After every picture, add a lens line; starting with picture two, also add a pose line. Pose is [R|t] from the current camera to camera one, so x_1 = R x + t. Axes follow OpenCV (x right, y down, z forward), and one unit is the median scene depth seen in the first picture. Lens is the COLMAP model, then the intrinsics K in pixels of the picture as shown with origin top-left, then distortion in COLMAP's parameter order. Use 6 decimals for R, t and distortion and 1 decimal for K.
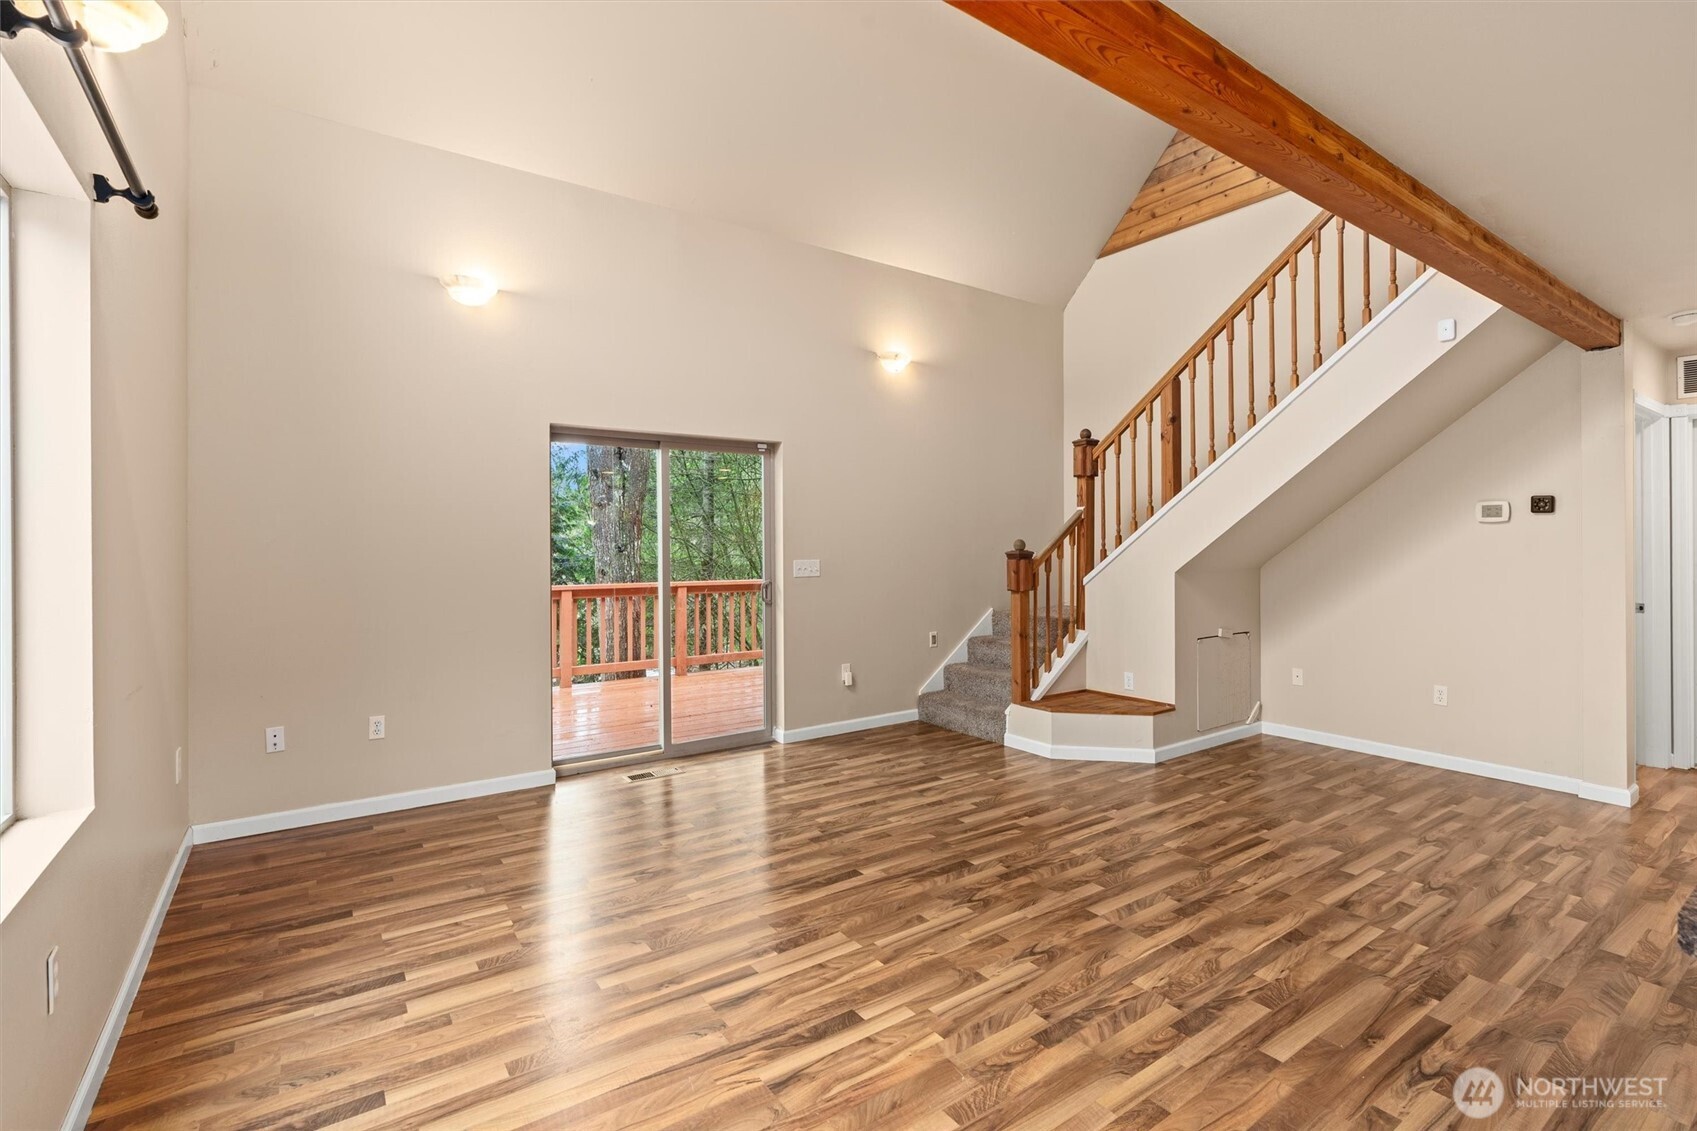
lens RADIAL K [[779.3, 0, 857.8], [0, 779.3, 540.6], [0, 0, 1]] dist [-0.003742, 0.000169]
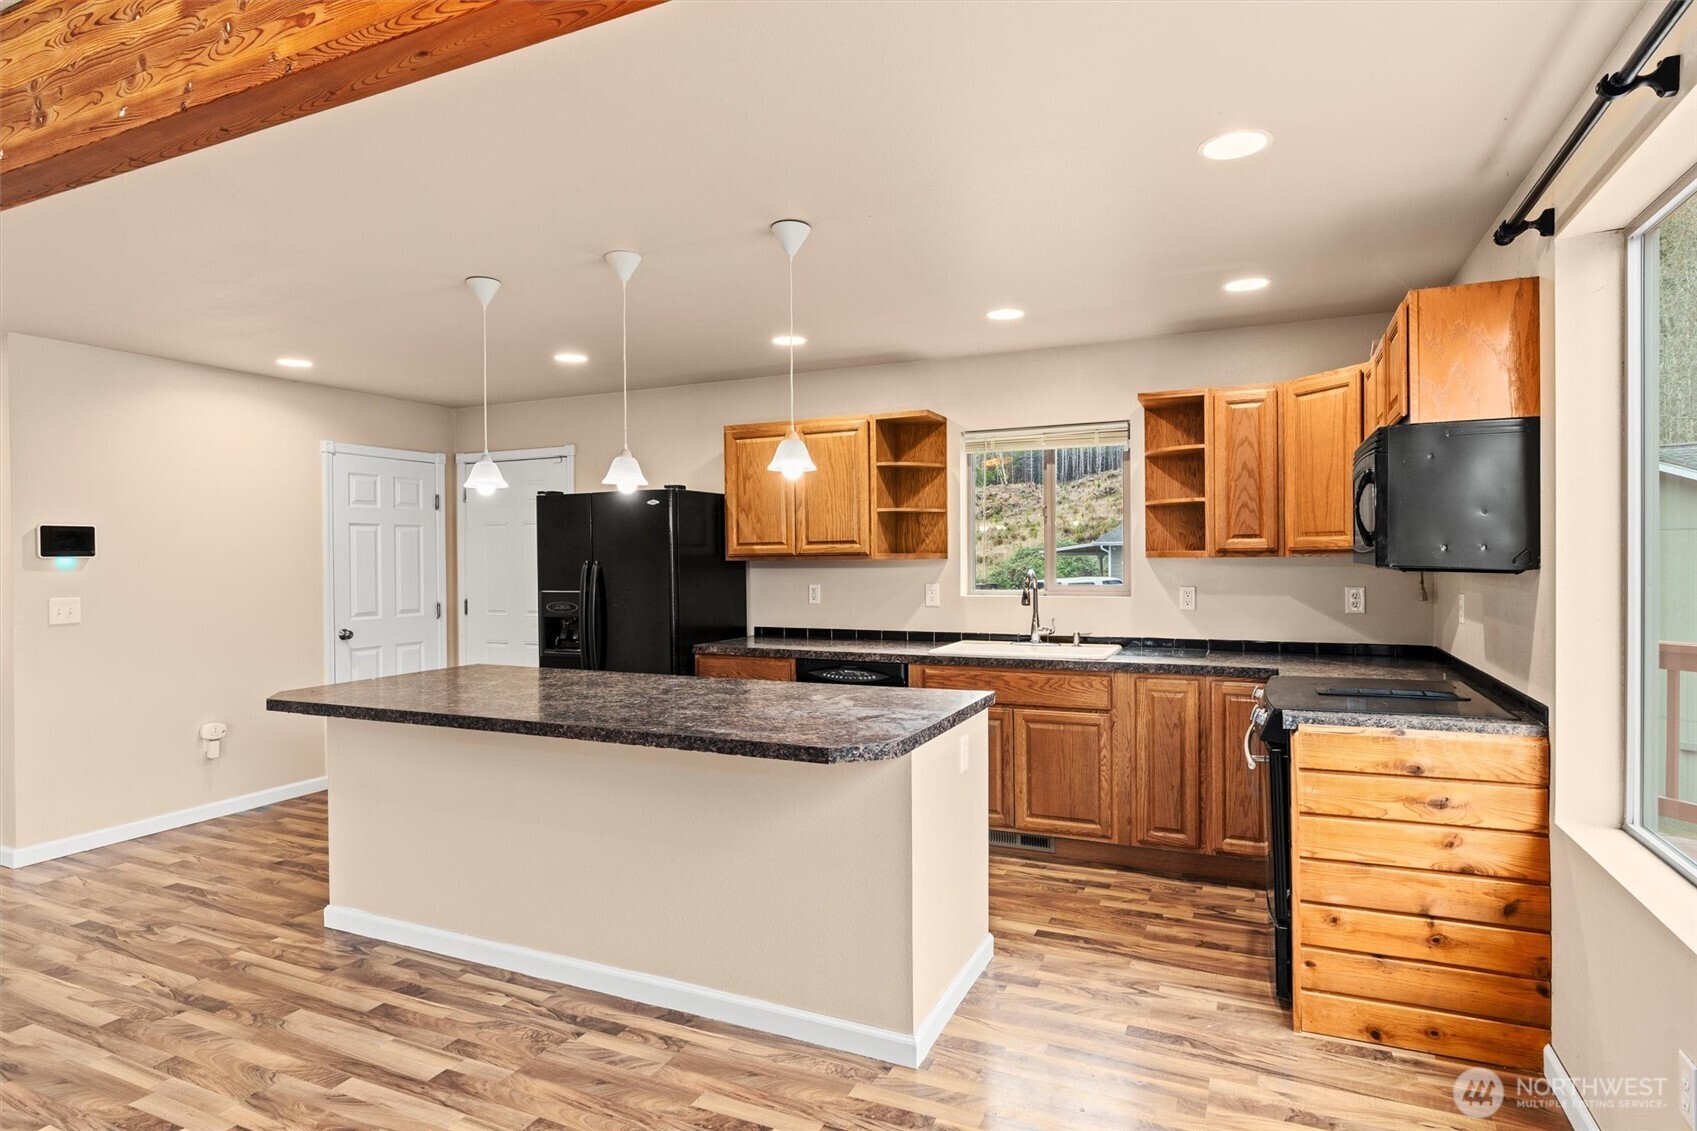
lens RADIAL K [[897.5, 0, 833.6], [0, 897.5, 560.6], [0, 0, 1]] dist [-0.004158, 0.002348]
pose [[-0.495728, 0.004745, 0.868465, -0.347258], [0.004318, 0.999986, -0.002999, -0.019616], [-0.868467, 0.002263, -0.495742, 0.649004]]
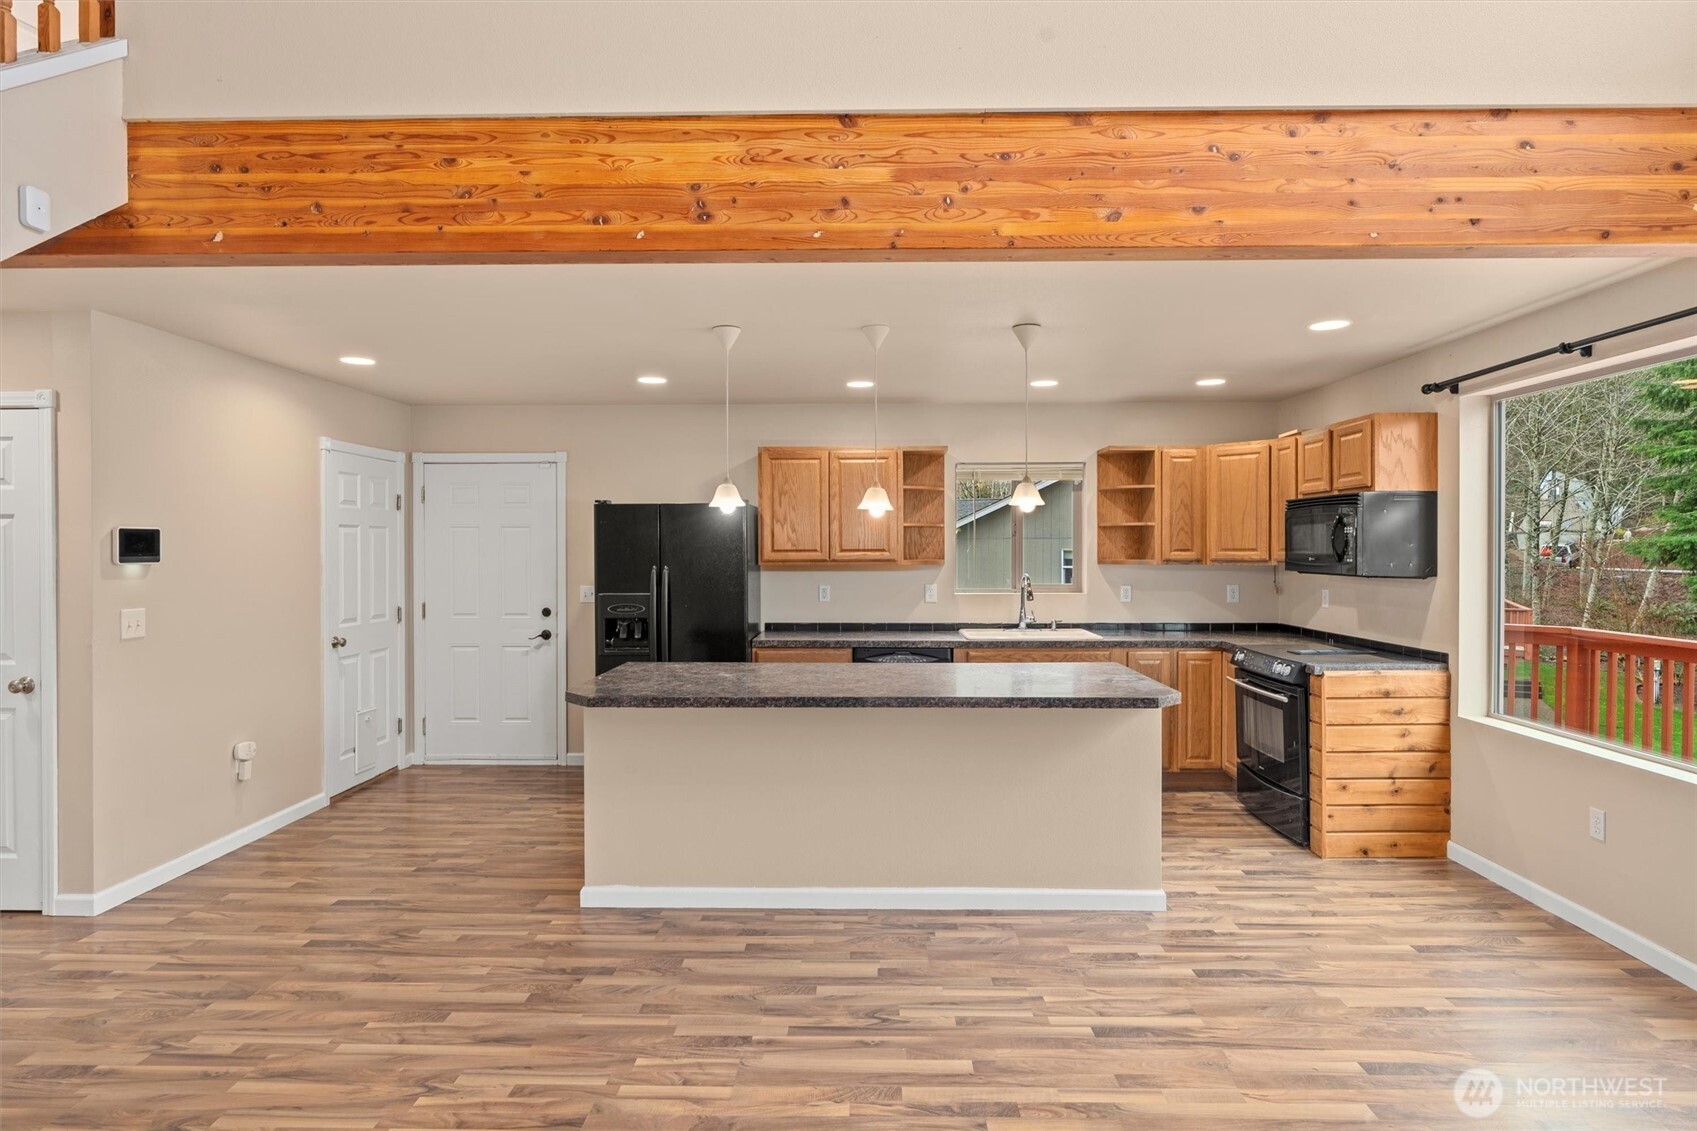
lens RADIAL K [[897.5, 0, 835.8], [0, 897.5, 553.9], [0, 0, 1]] dist [-0.004158, 0.002348]
pose [[-0.797074, 0.002149, 0.603878, -0.059120], [0.000263, 0.999995, -0.003212, -0.043616], [-0.603882, -0.002401, -0.797070, 1.426992]]
